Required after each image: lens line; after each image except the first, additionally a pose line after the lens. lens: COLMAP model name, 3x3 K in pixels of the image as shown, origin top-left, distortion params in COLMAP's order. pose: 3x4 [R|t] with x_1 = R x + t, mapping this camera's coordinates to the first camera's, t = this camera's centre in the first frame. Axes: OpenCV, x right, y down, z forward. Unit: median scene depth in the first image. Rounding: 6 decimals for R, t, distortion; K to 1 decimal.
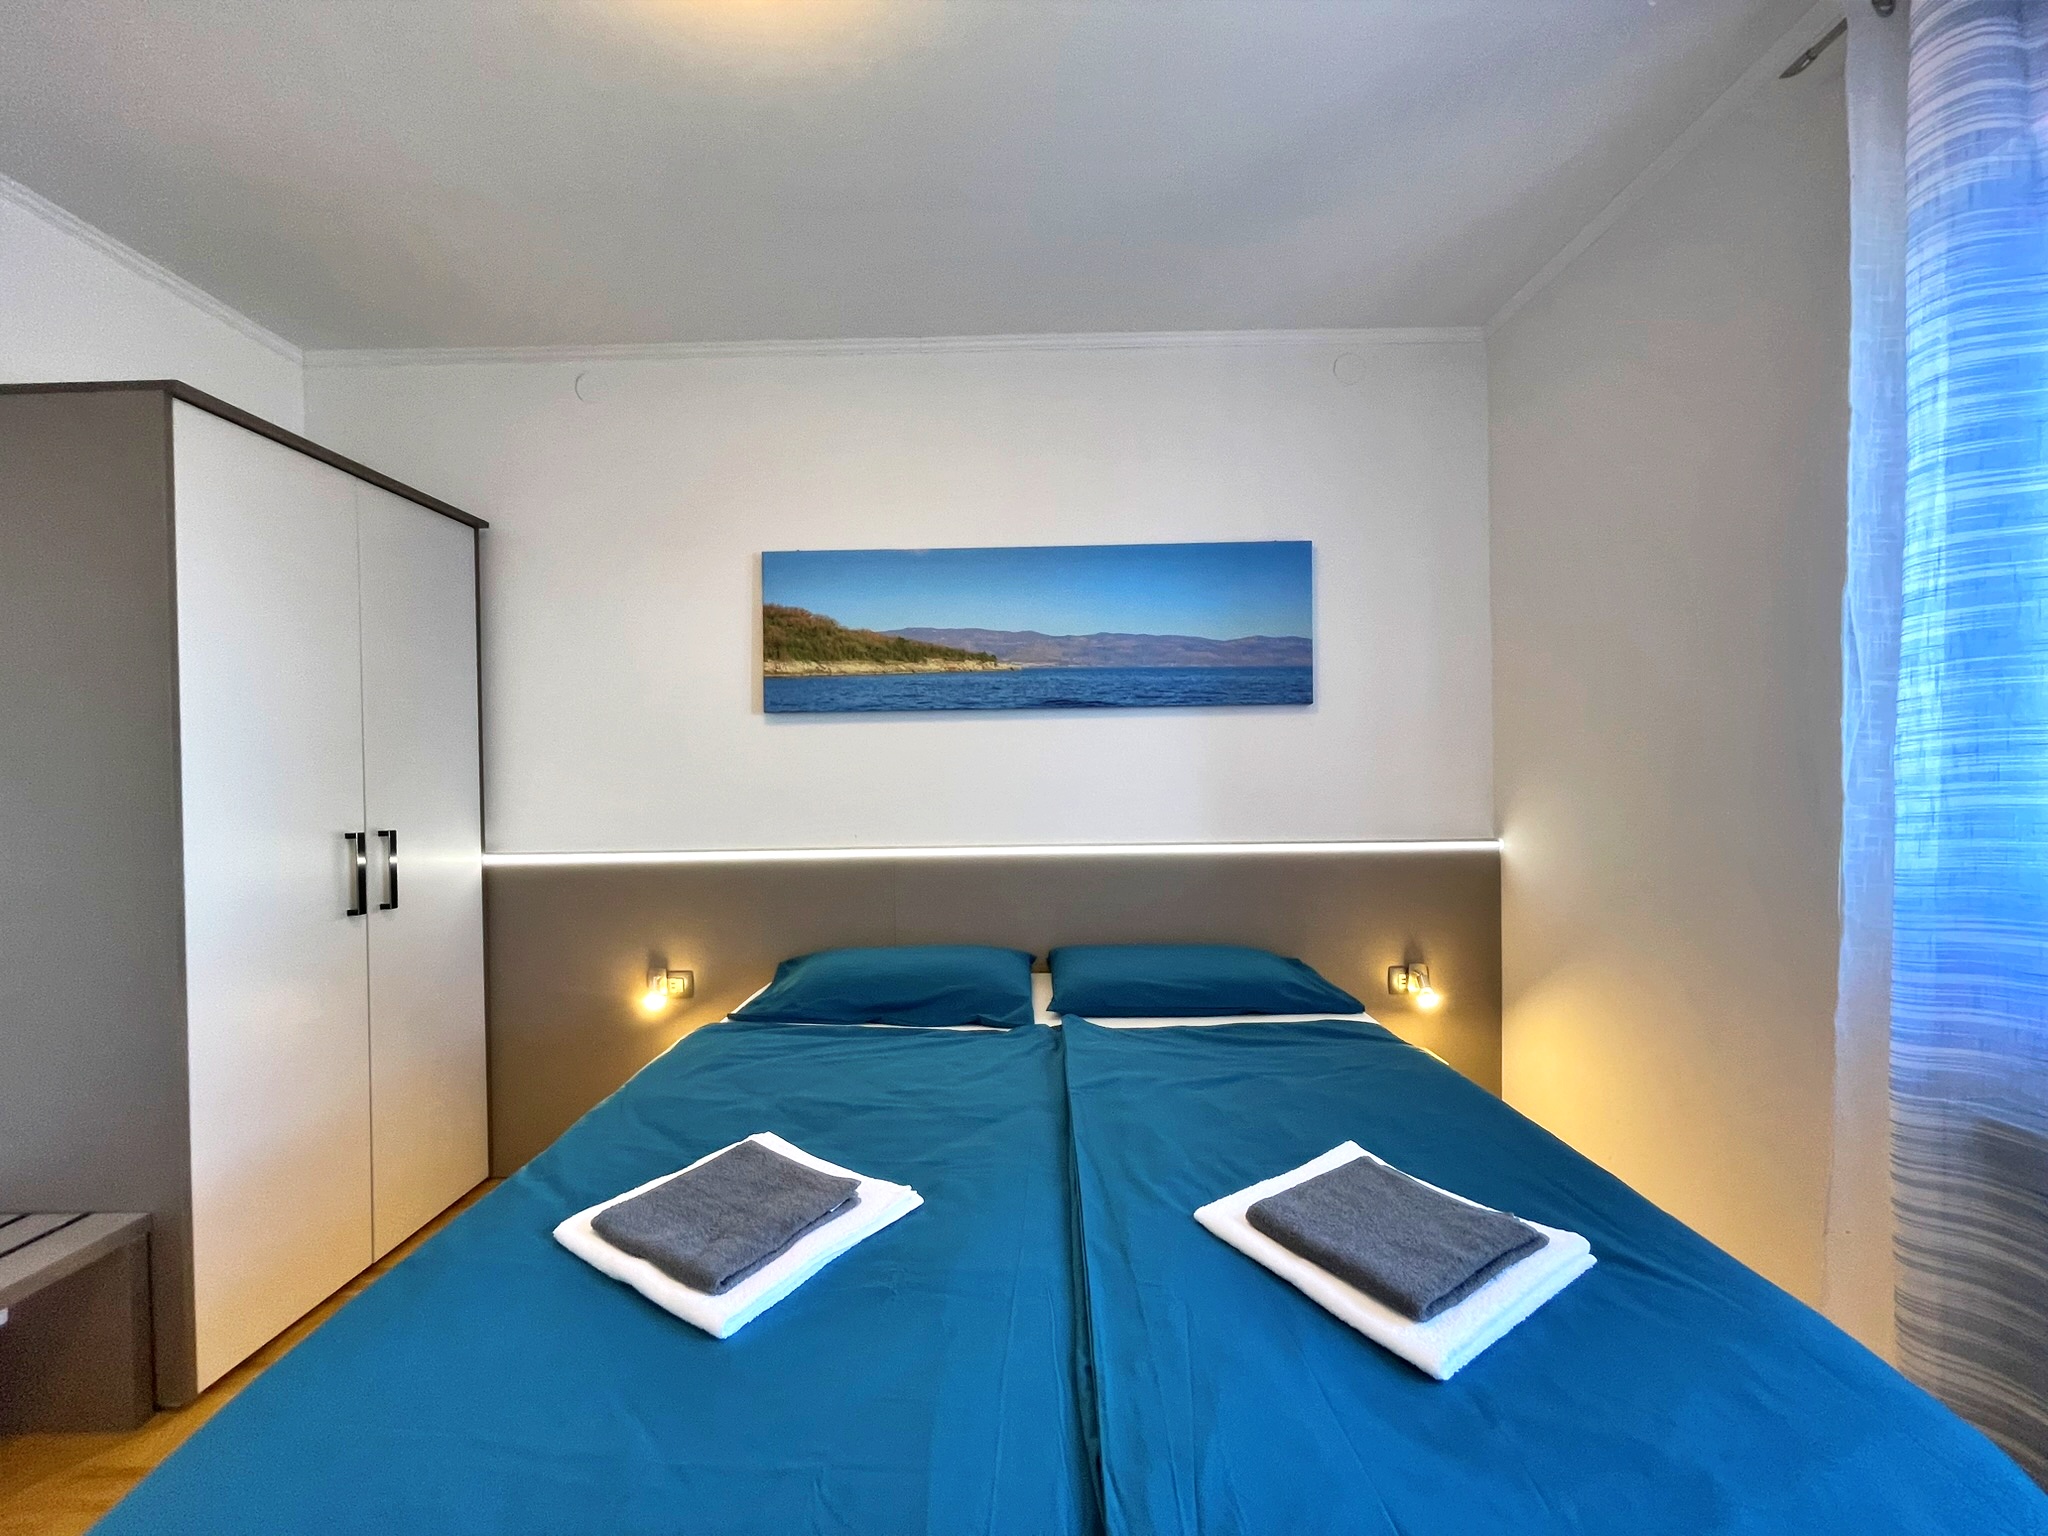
lens RADIAL K [[828.2, 0, 1016.0], [0, 828.2, 778.2], [0, 0, 1]] dist [-0.000008, 0.000522]
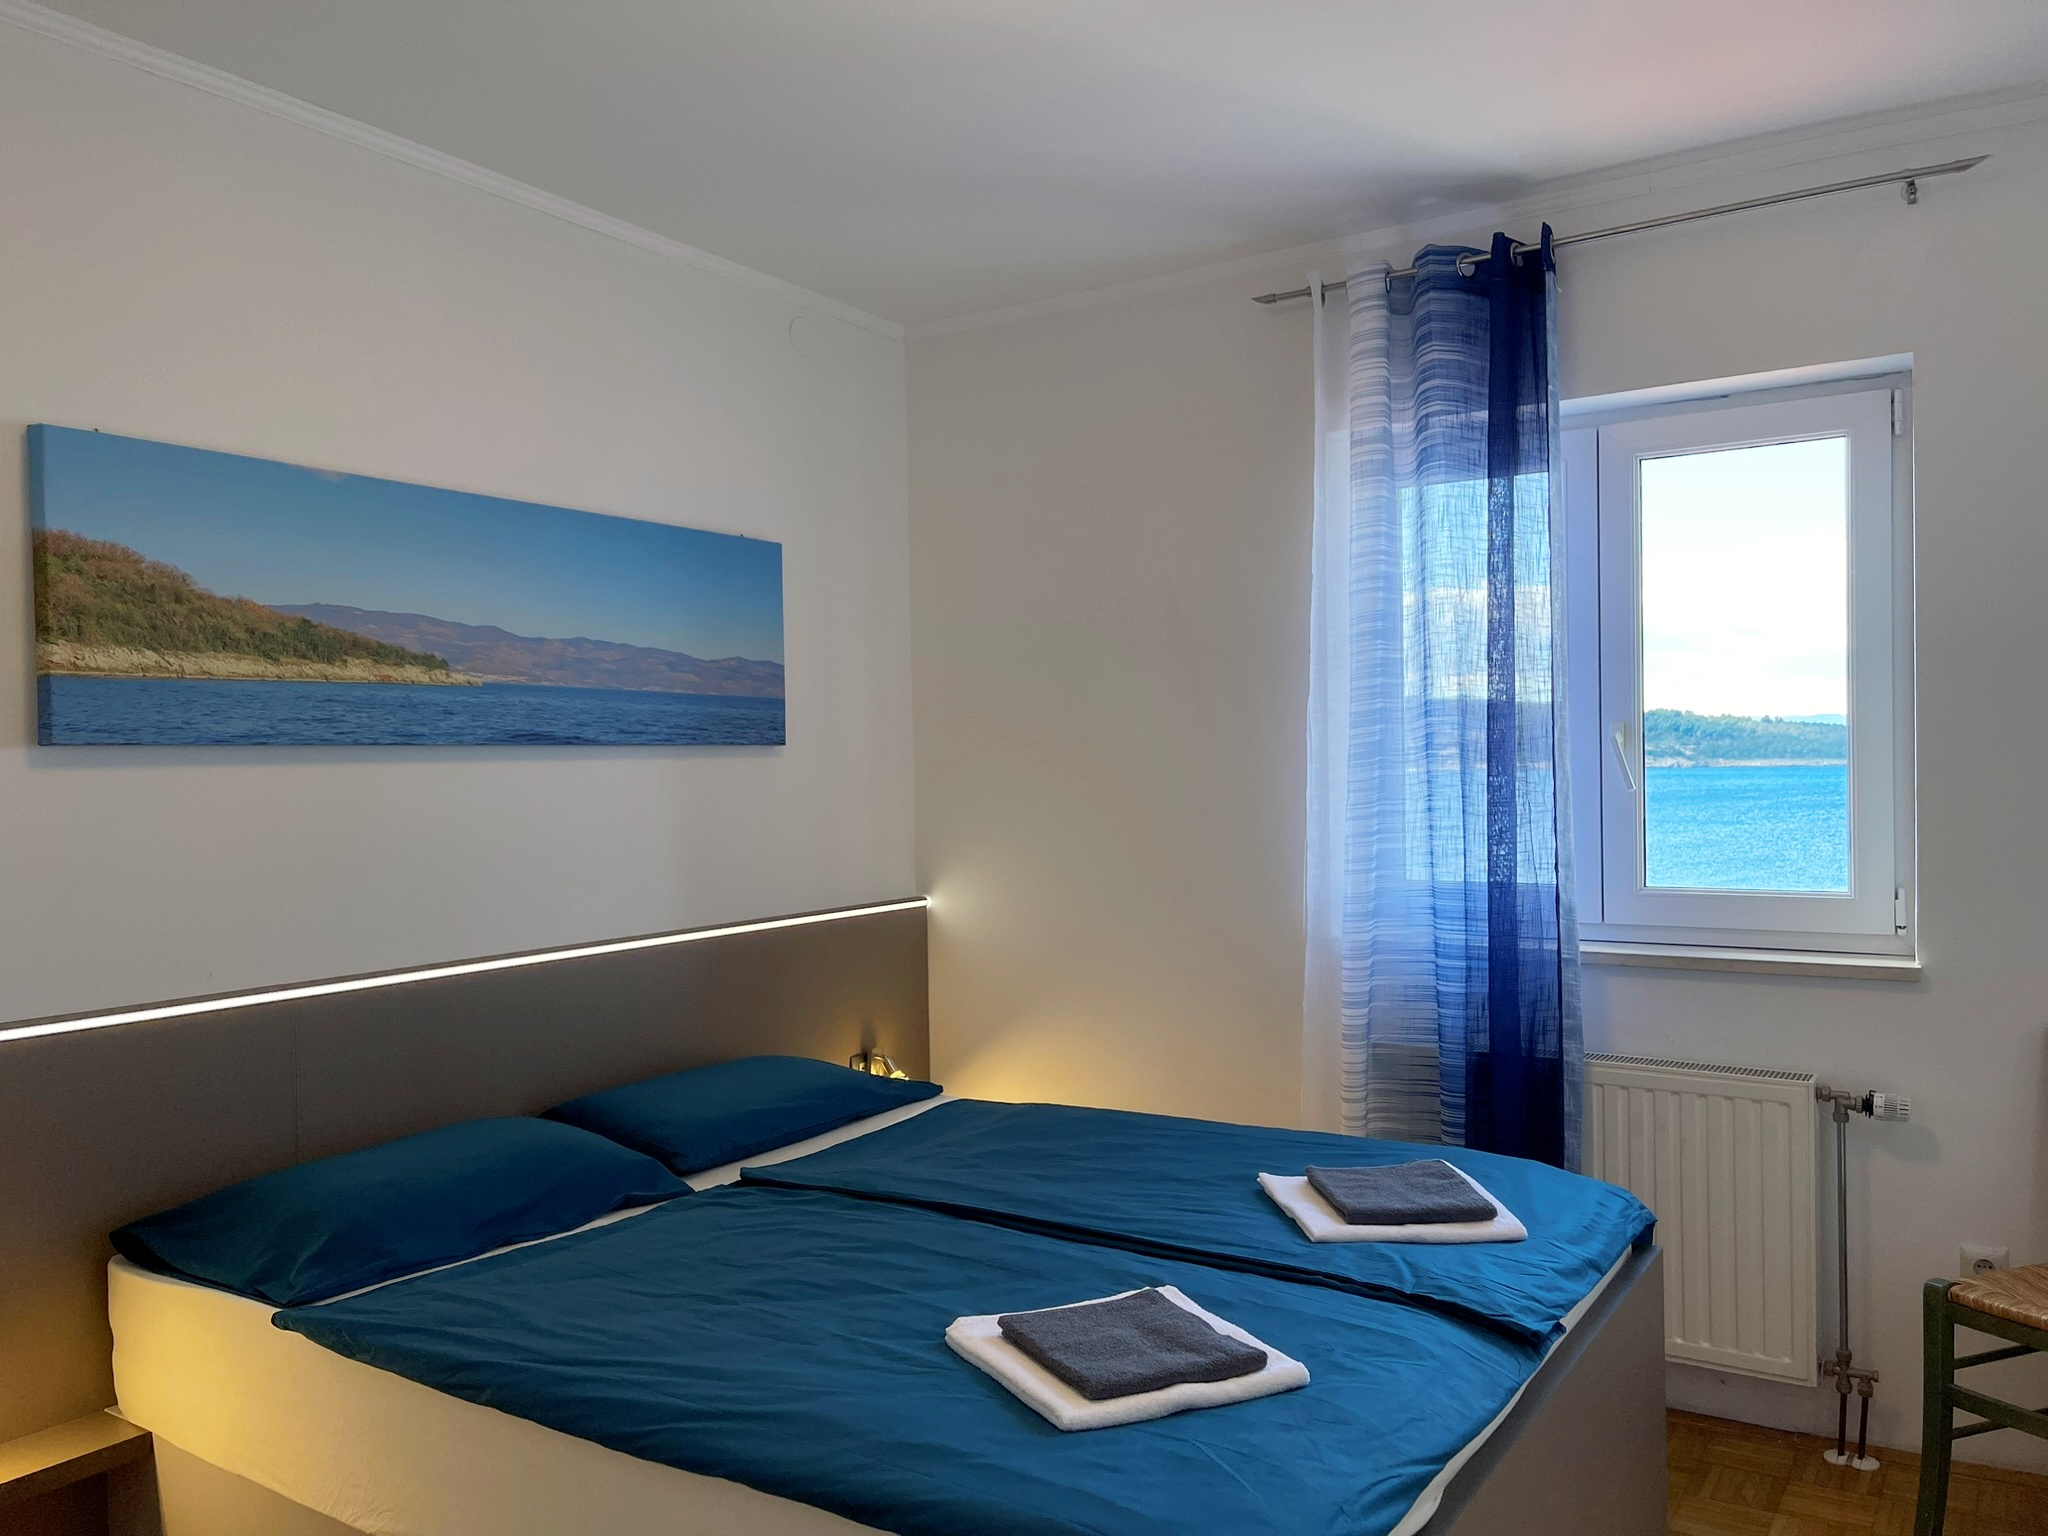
lens RADIAL K [[1555.3, 0, 1033.6], [0, 1555.3, 784.6], [0, 0, 1]] dist [0.058487, -0.063146]
pose [[0.533894, -0.005467, 0.845533, -0.795696], [0.018603, 0.999813, -0.005281, -0.038875], [-0.845346, 0.018549, 0.533896, -0.013625]]
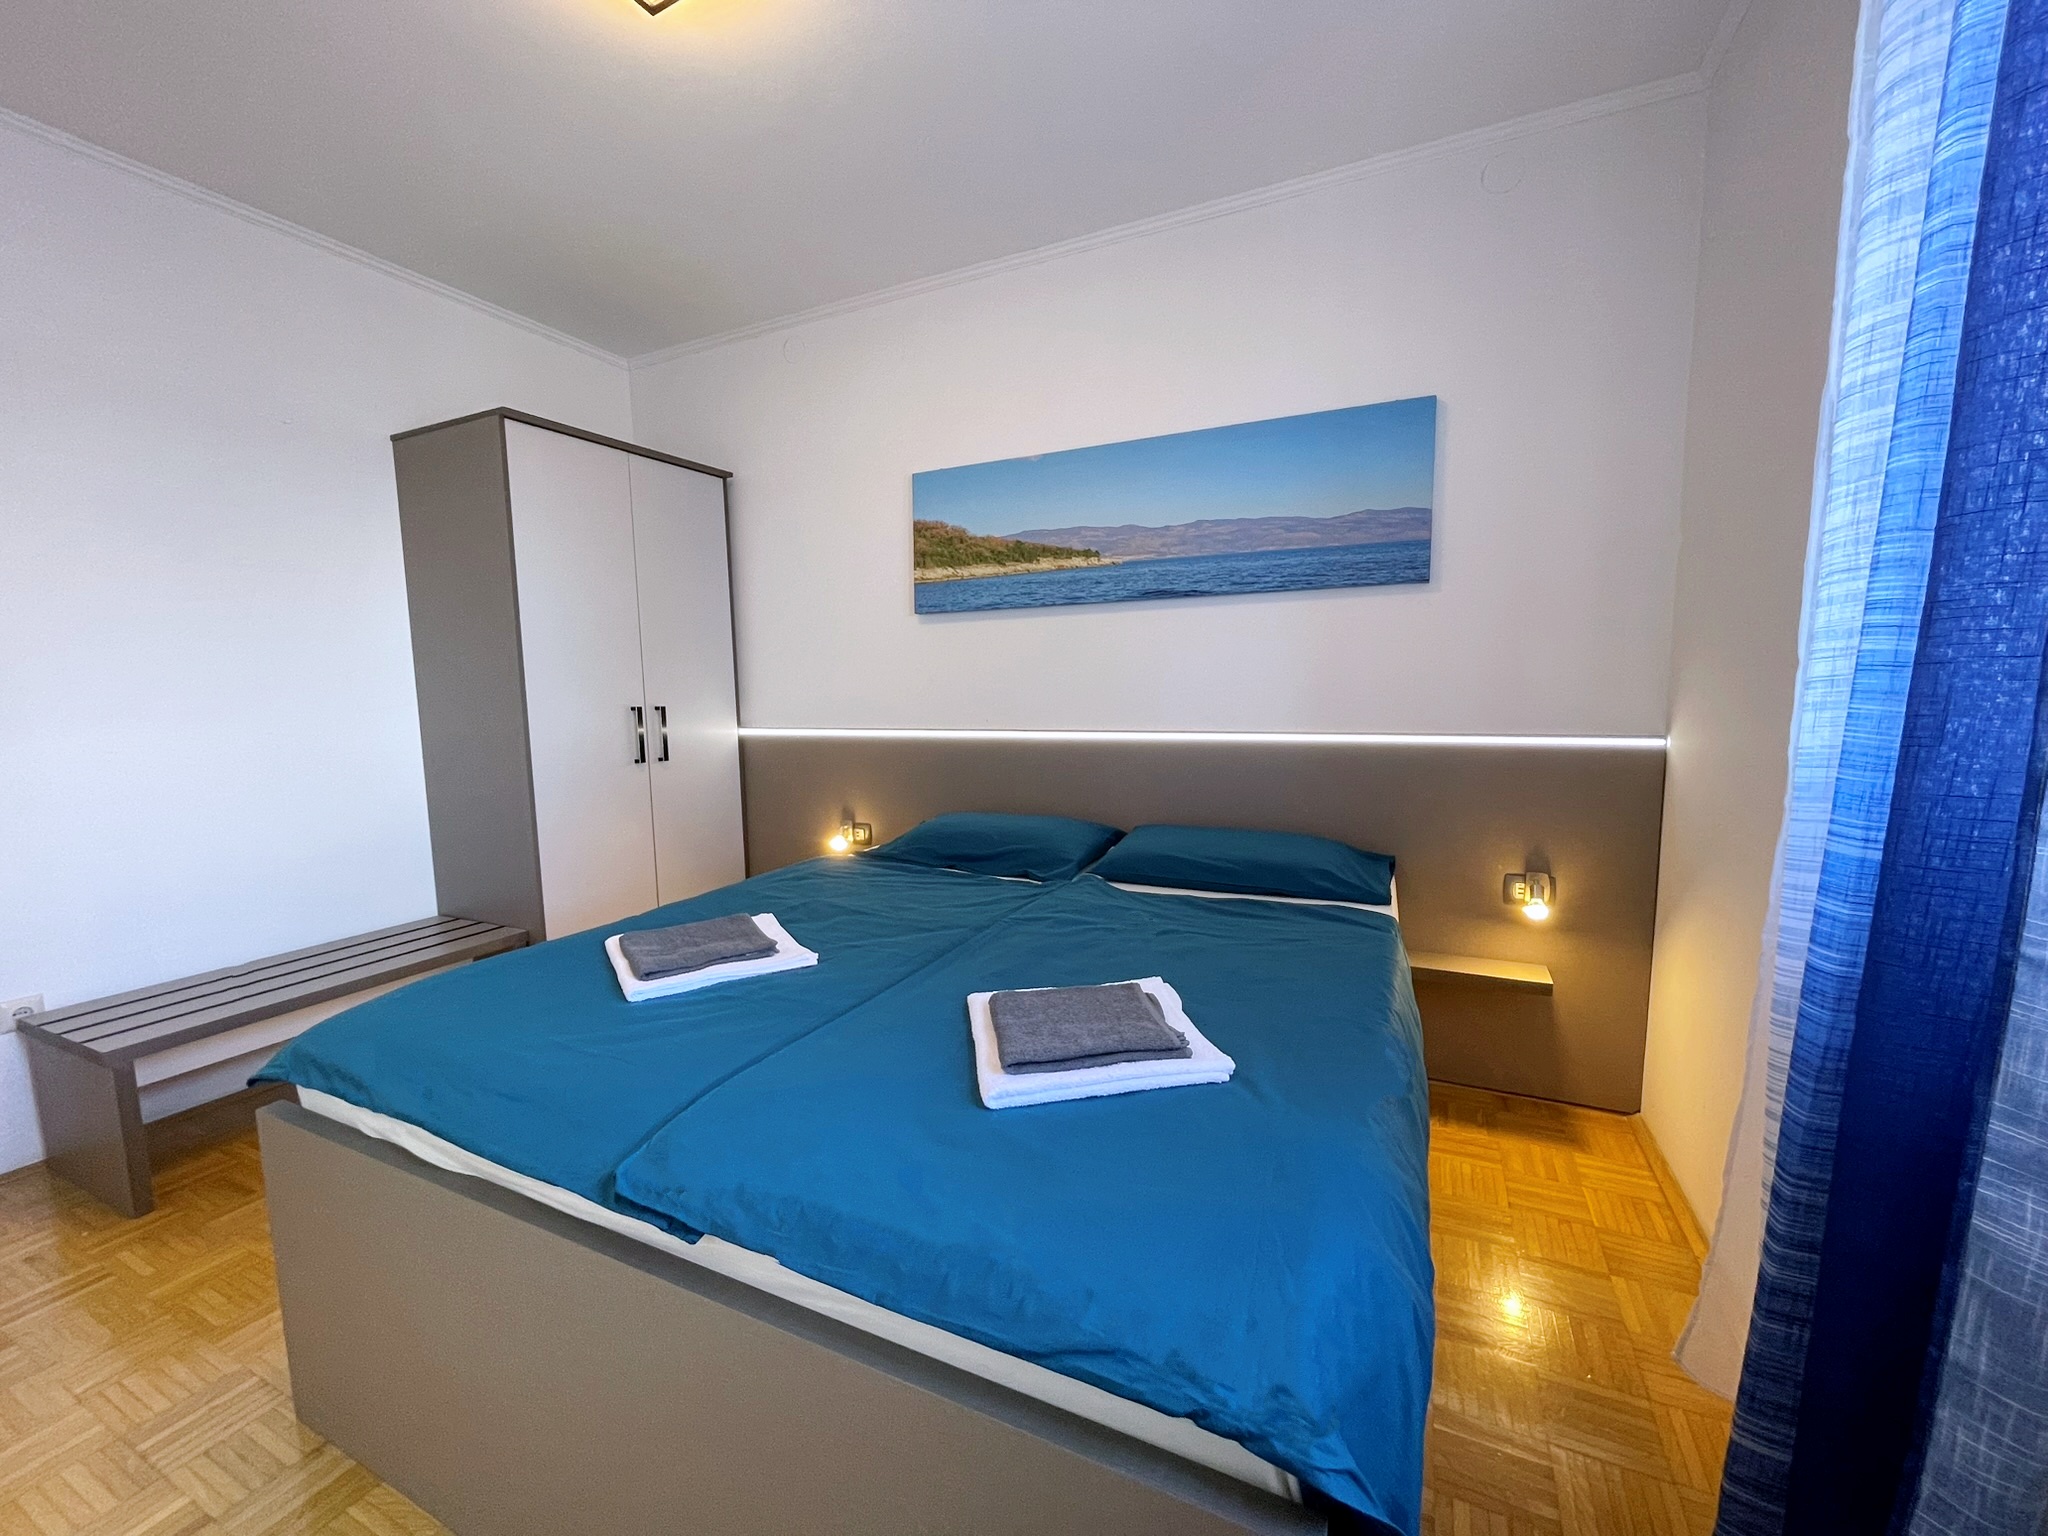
lens RADIAL K [[828.2, 0, 1016.0], [0, 828.2, 778.2], [0, 0, 1]] dist [-0.000008, 0.000522]
pose [[0.903681, 0.047075, -0.425610, 0.344961], [0.000365, 0.993854, 0.110701, 0.023738], [0.428206, -0.100193, 0.898110, -0.029100]]
